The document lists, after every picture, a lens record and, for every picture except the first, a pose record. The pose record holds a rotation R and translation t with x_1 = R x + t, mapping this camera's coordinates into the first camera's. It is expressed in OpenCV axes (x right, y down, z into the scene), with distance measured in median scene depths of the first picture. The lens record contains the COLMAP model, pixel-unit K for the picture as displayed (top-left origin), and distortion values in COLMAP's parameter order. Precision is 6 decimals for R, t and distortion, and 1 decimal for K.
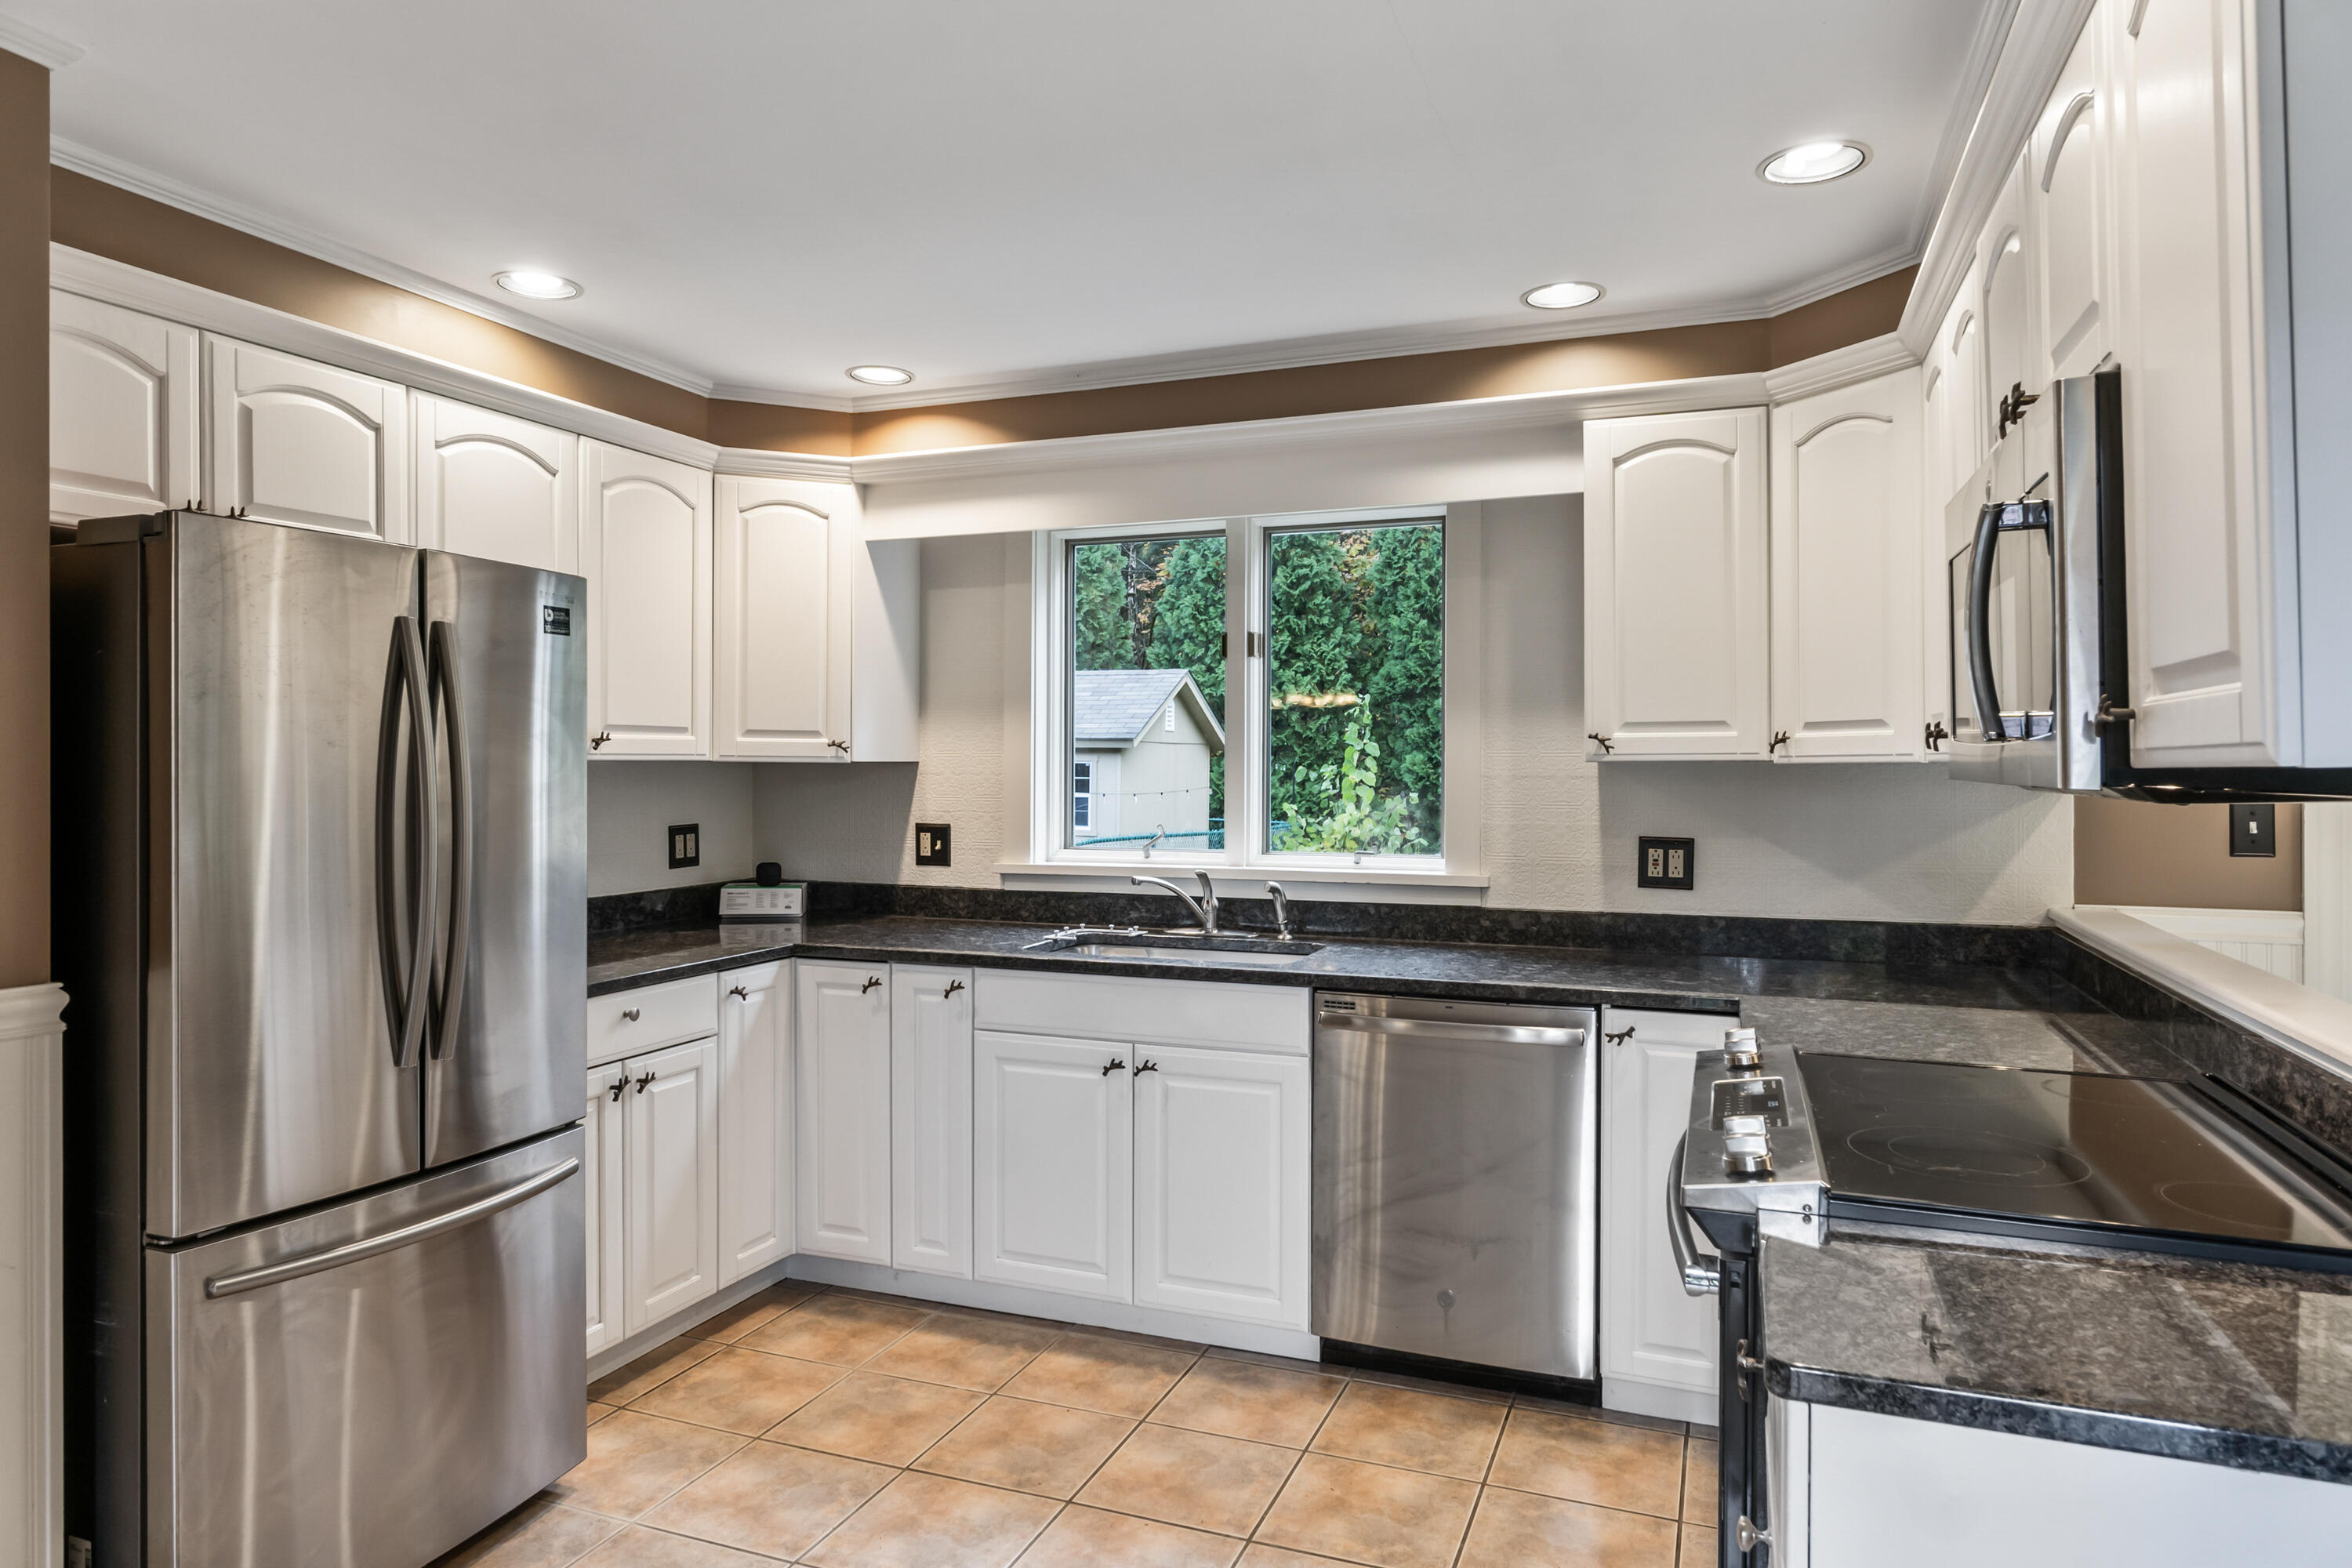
lens RADIAL K [[1435.5, 0, 1202.7], [0, 1435.5, 770.3], [0, 0, 1]] dist [0.007852, -0.010912]
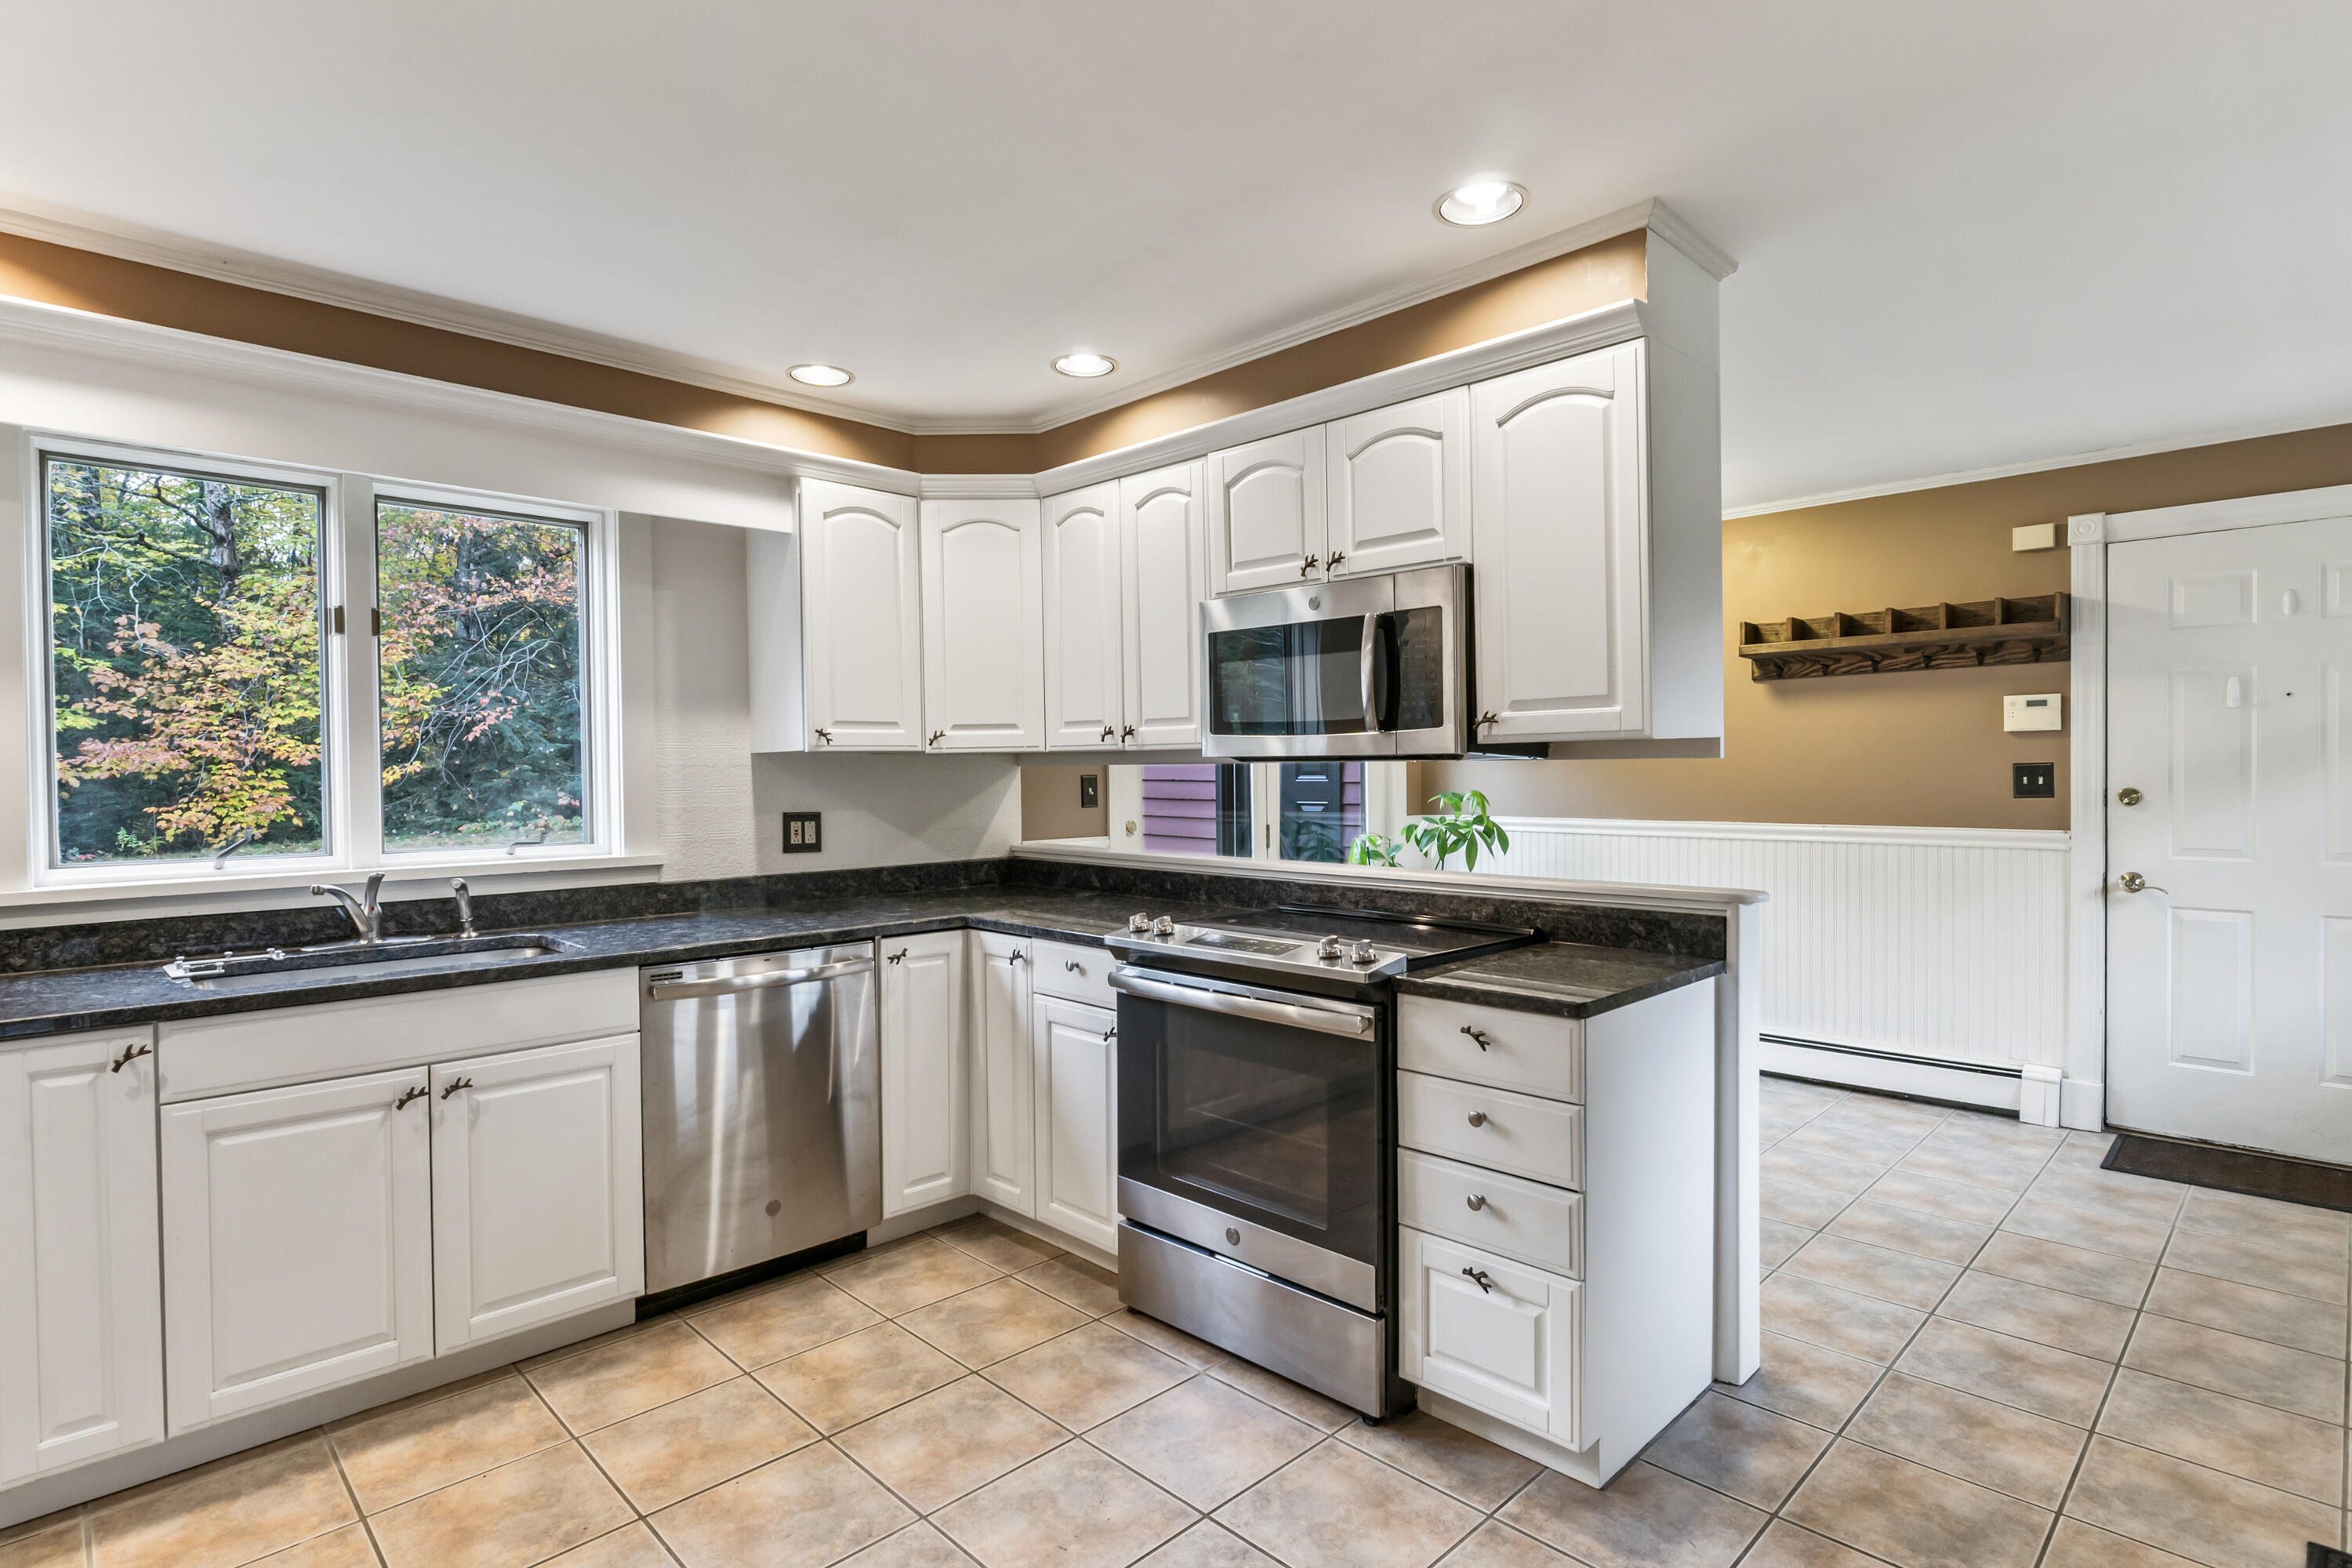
lens RADIAL K [[1154.4, 0, 1189.4], [0, 1154.4, 790.1], [0, 0, 1]] dist [-0.006267, 0.001606]
pose [[0.412007, -0.022129, 0.910912, -0.479054], [0.012142, 0.999750, 0.018795, 0.012046], [-0.911100, 0.003317, 0.412173, 0.268357]]
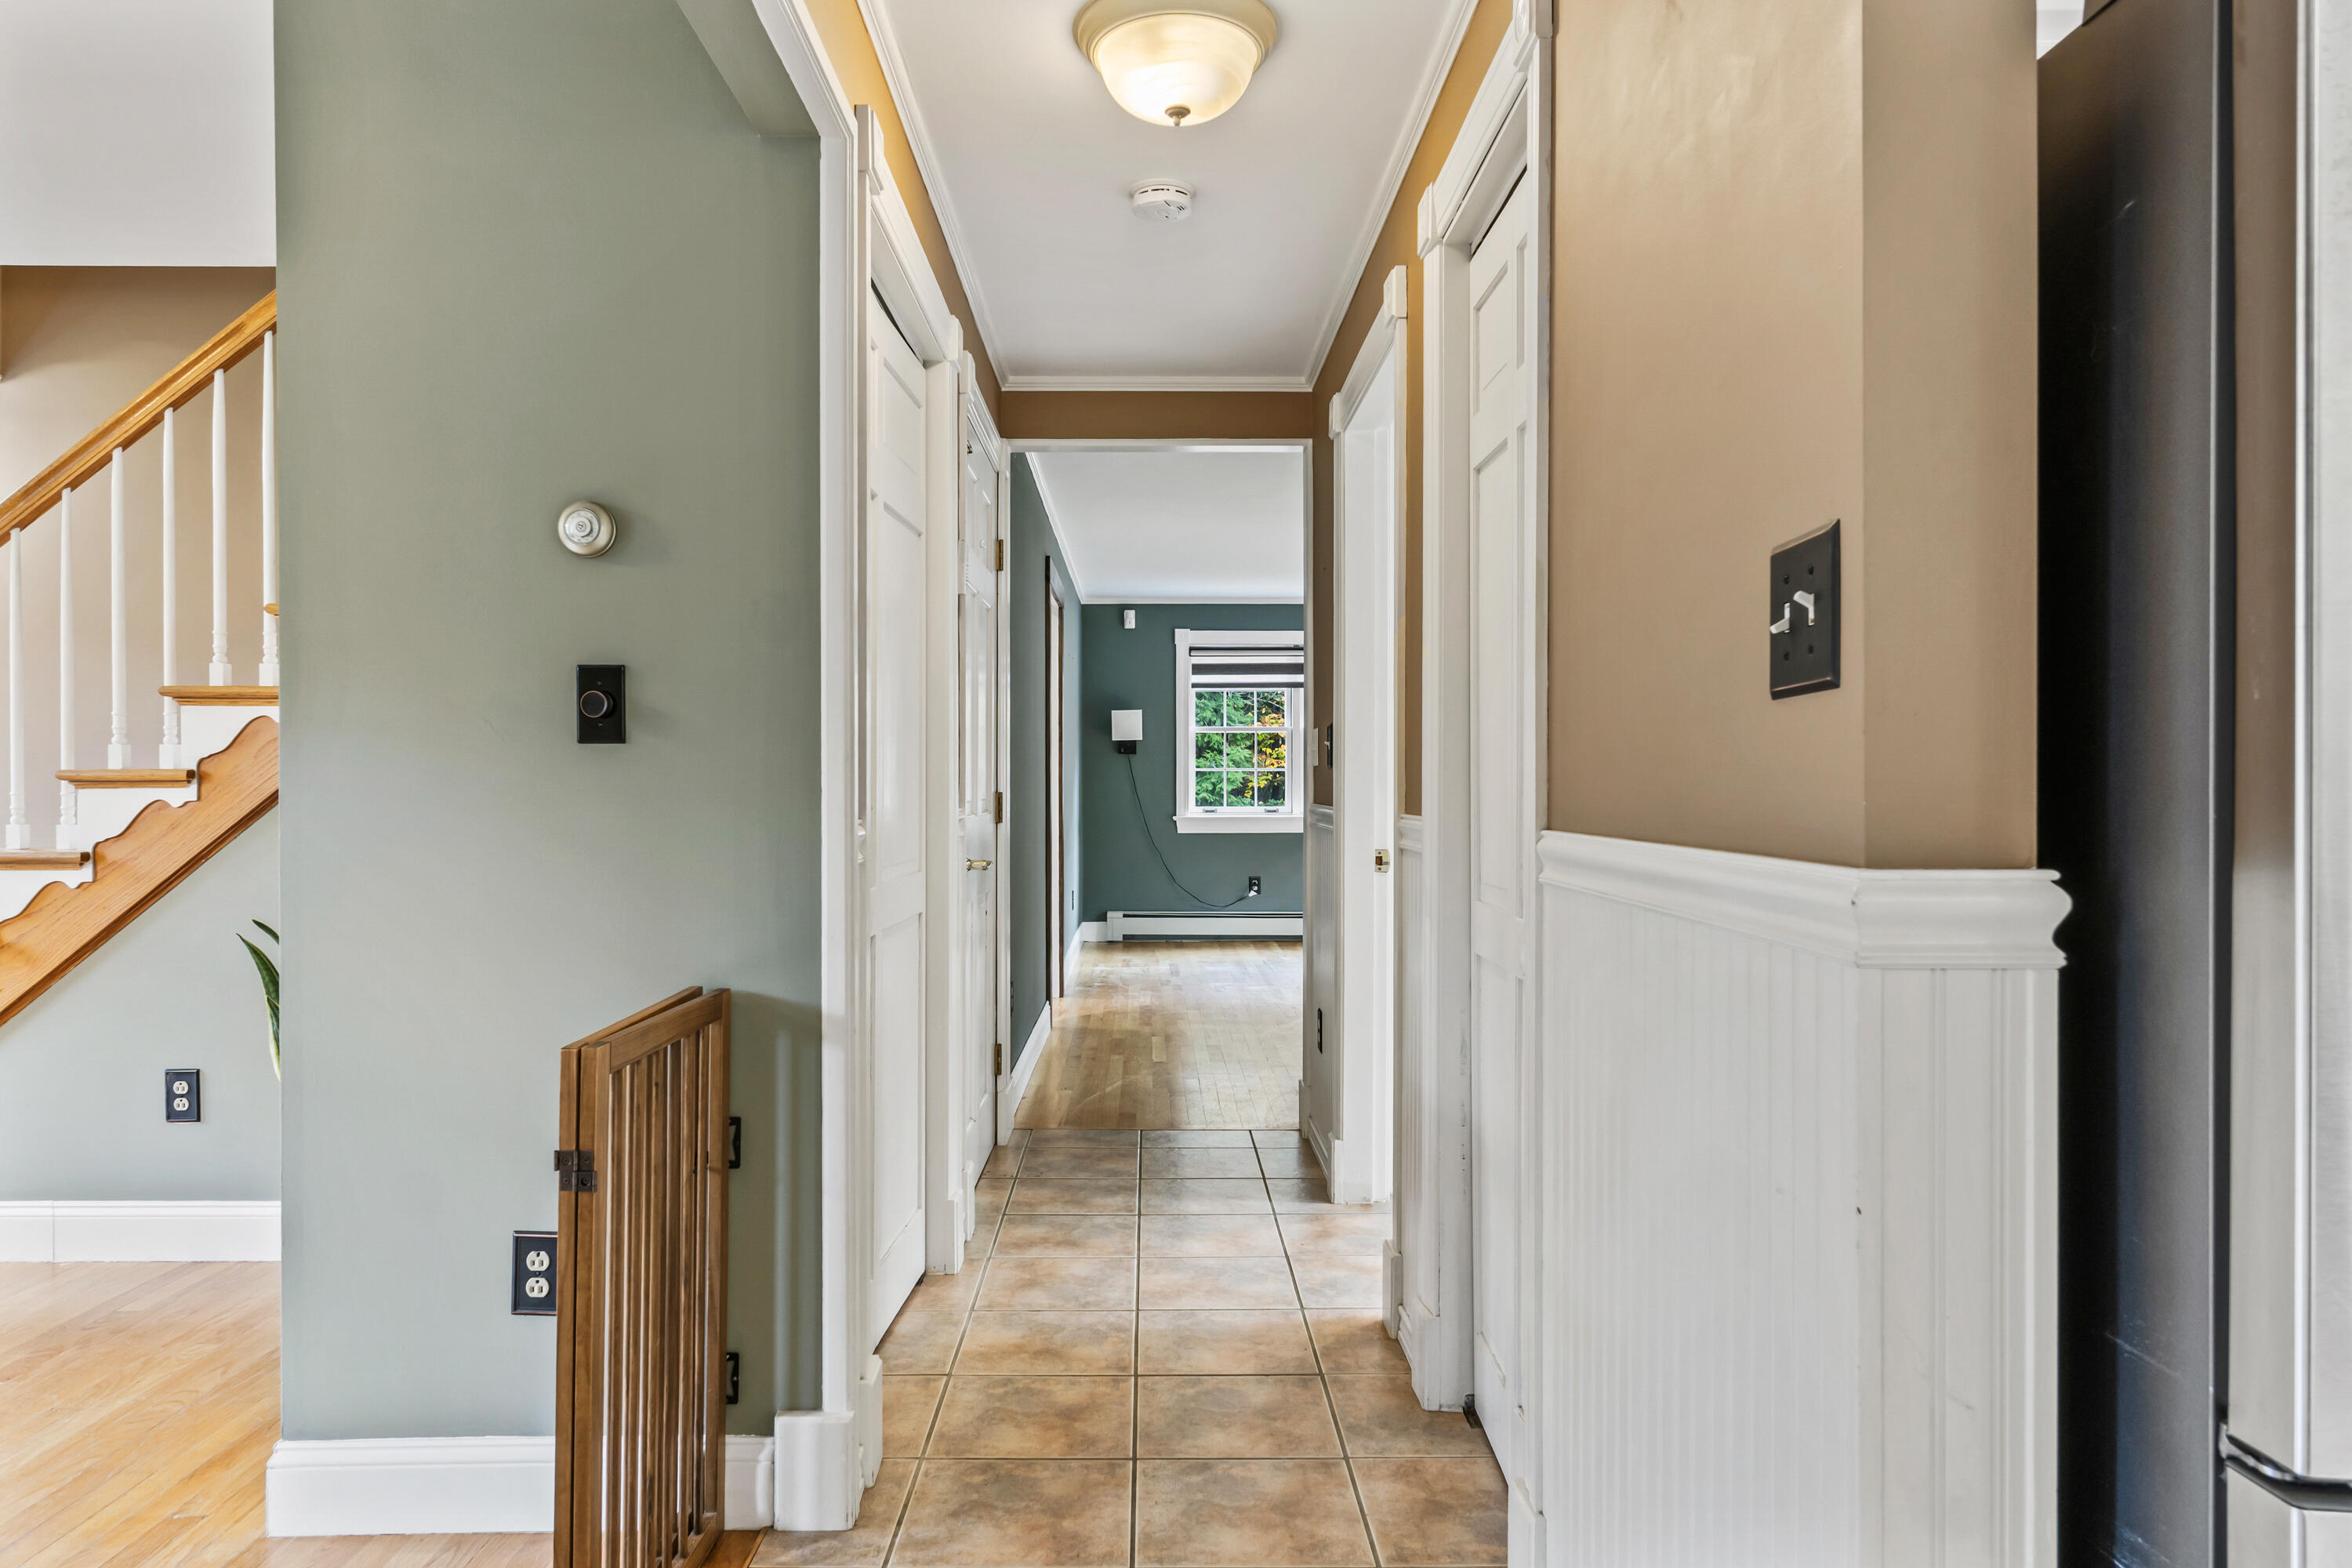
lens RADIAL K [[1481.1, 0, 1163.7], [0, 1481.1, 794.2], [0, 0, 1]] dist [-0.004042, -0.001493]
pose [[0.371092, 0.000833, -0.928596, -0.244721], [-0.000363, 1.000000, 0.000752, 0.068862], [0.928596, 0.000058, 0.371092, 0.294330]]
